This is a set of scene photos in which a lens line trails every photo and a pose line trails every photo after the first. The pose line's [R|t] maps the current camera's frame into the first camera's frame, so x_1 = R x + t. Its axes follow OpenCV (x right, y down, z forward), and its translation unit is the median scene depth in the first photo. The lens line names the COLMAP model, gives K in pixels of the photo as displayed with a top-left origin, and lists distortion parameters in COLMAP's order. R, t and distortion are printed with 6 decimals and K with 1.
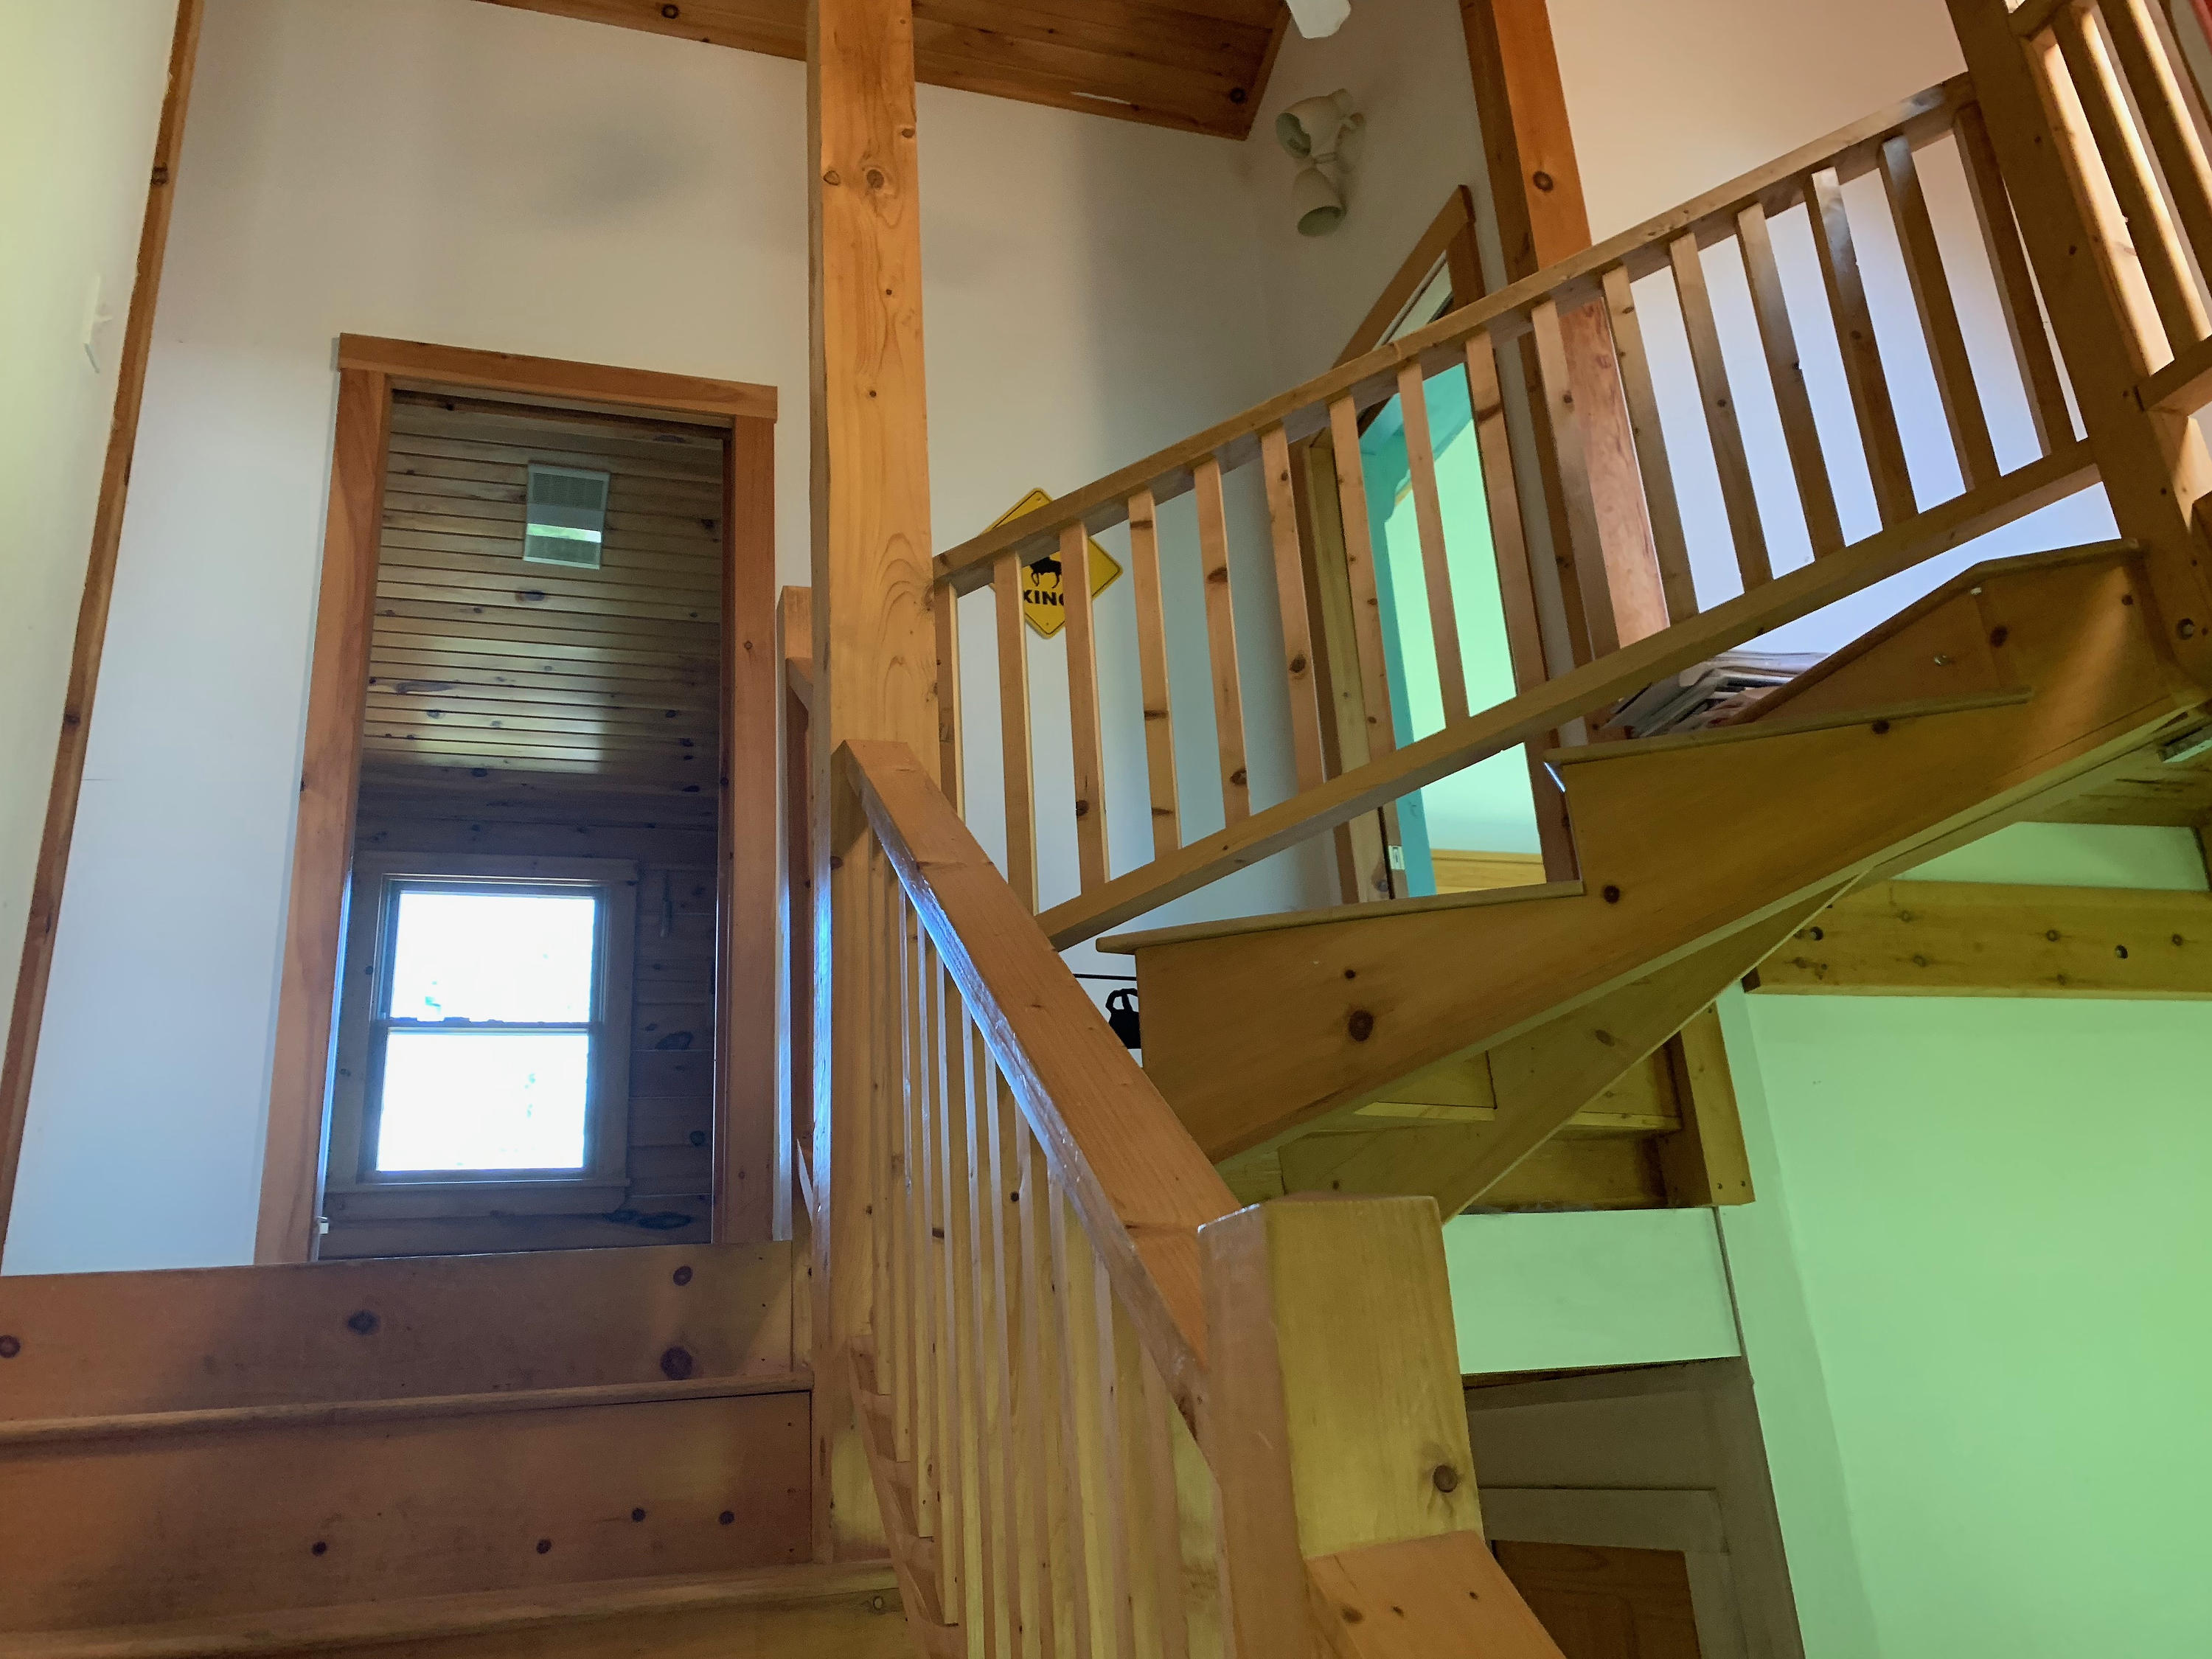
lens RADIAL K [[1683.5, 0, 1106.4], [0, 1683.5, 827.6], [0, 0, 1]] dist [0.006201, 0.001415]
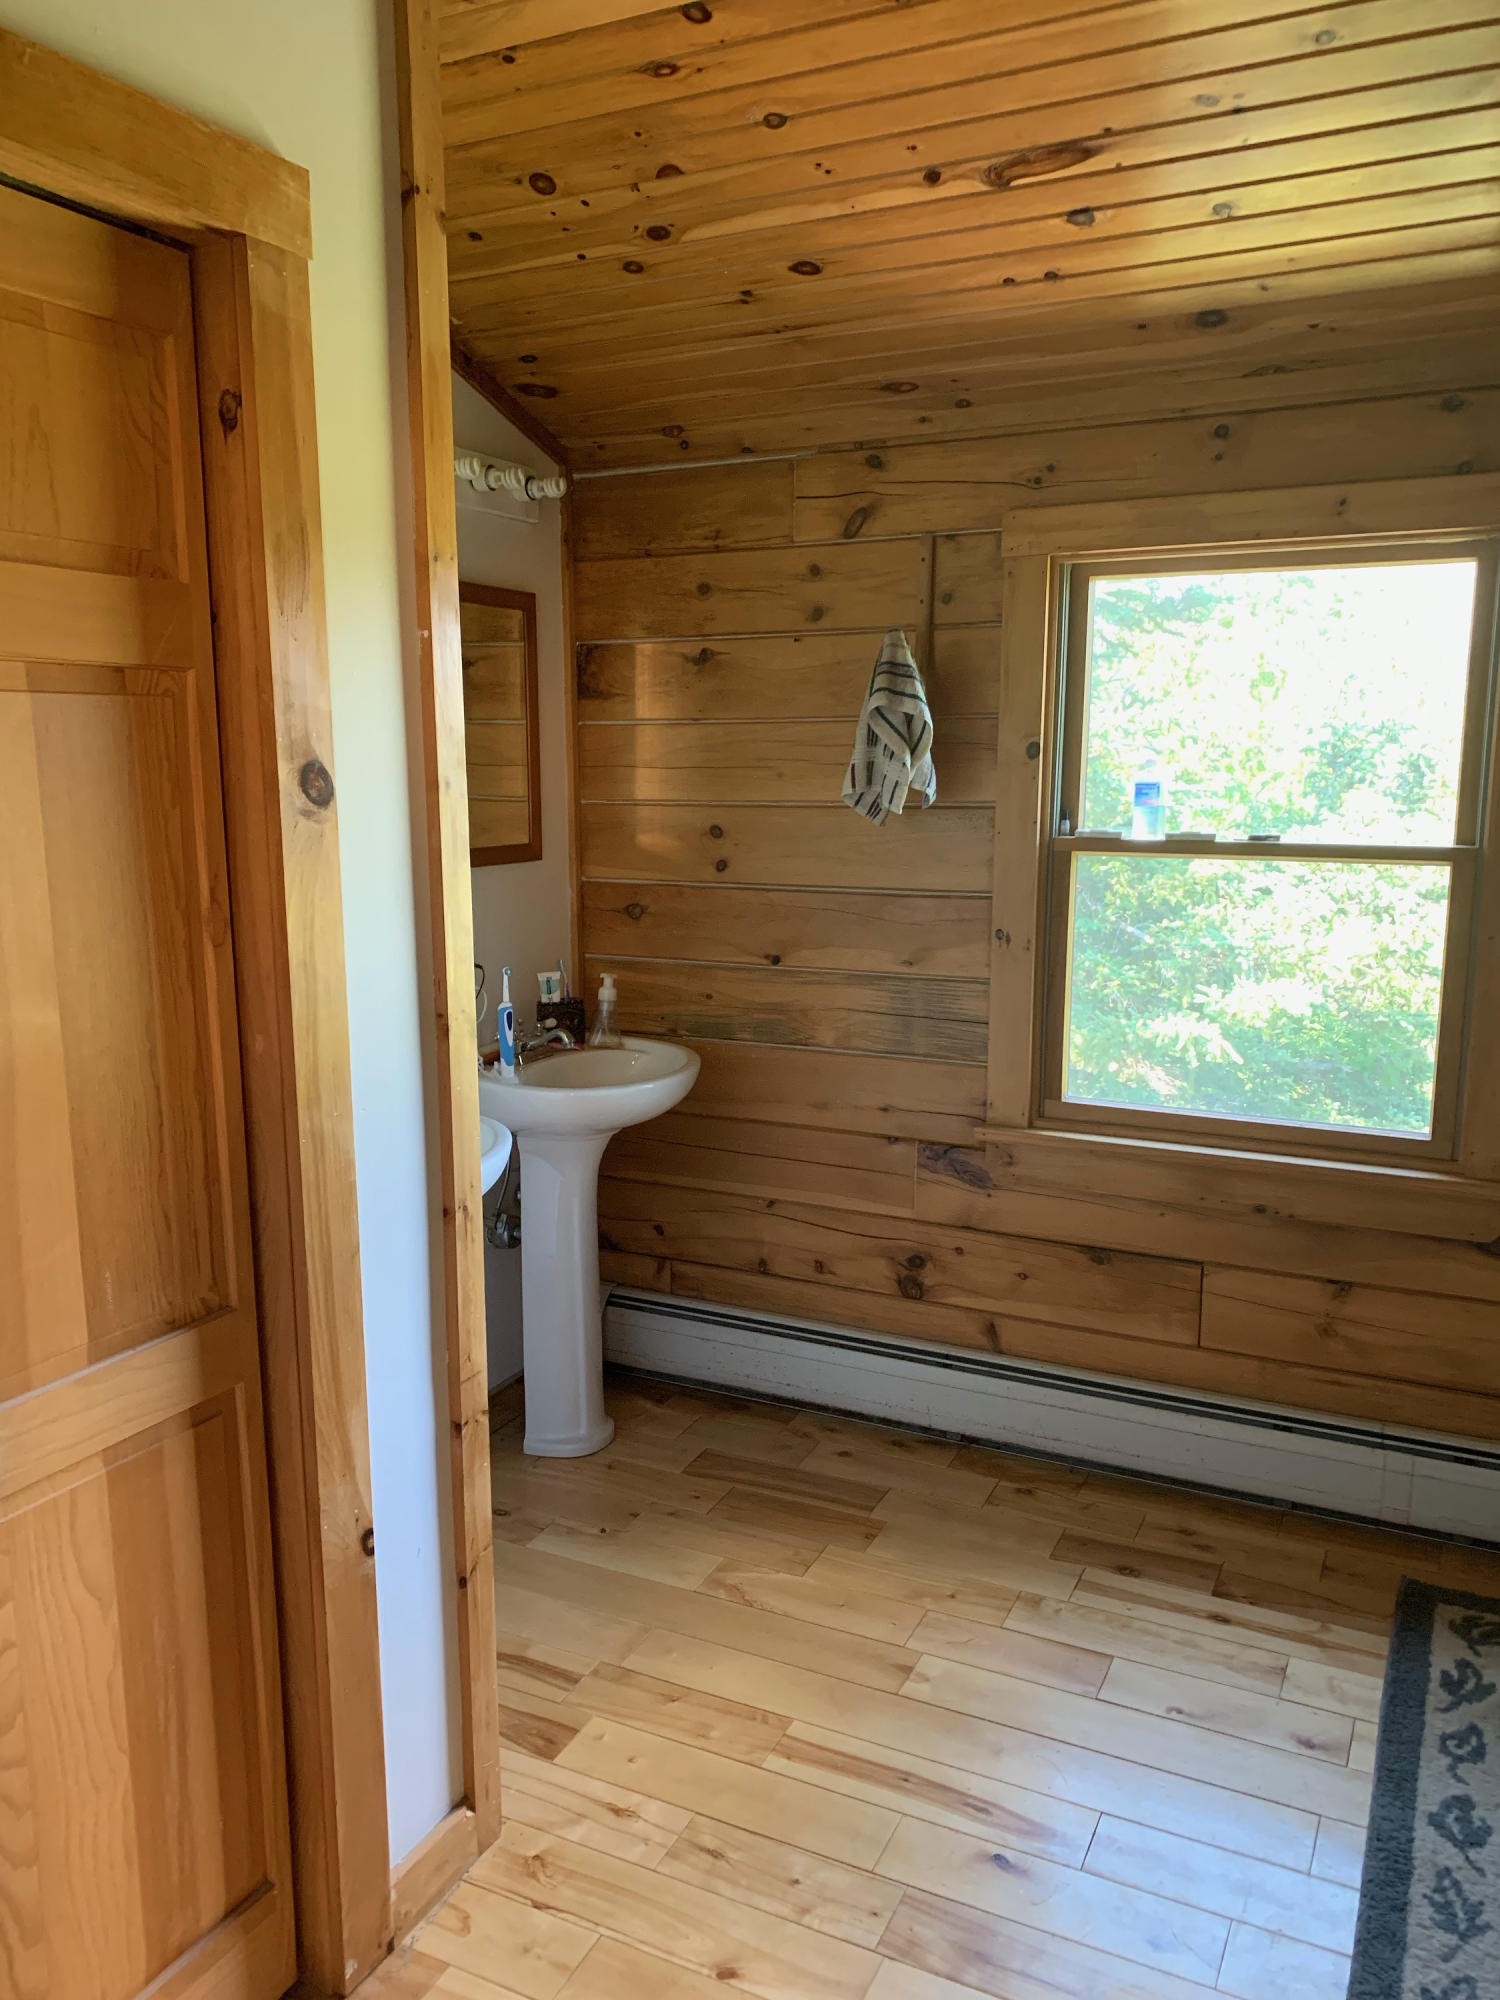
lens RADIAL K [[1522.1, 0, 749.6], [0, 1522.1, 1006.3], [0, 0, 1]] dist [0.006201, 0.001415]
pose [[0.710143, 0.182957, -0.679870, -0.150394], [0.196470, 0.875790, 0.440898, -0.078785], [0.676089, -0.446675, 0.585990, 0.608315]]
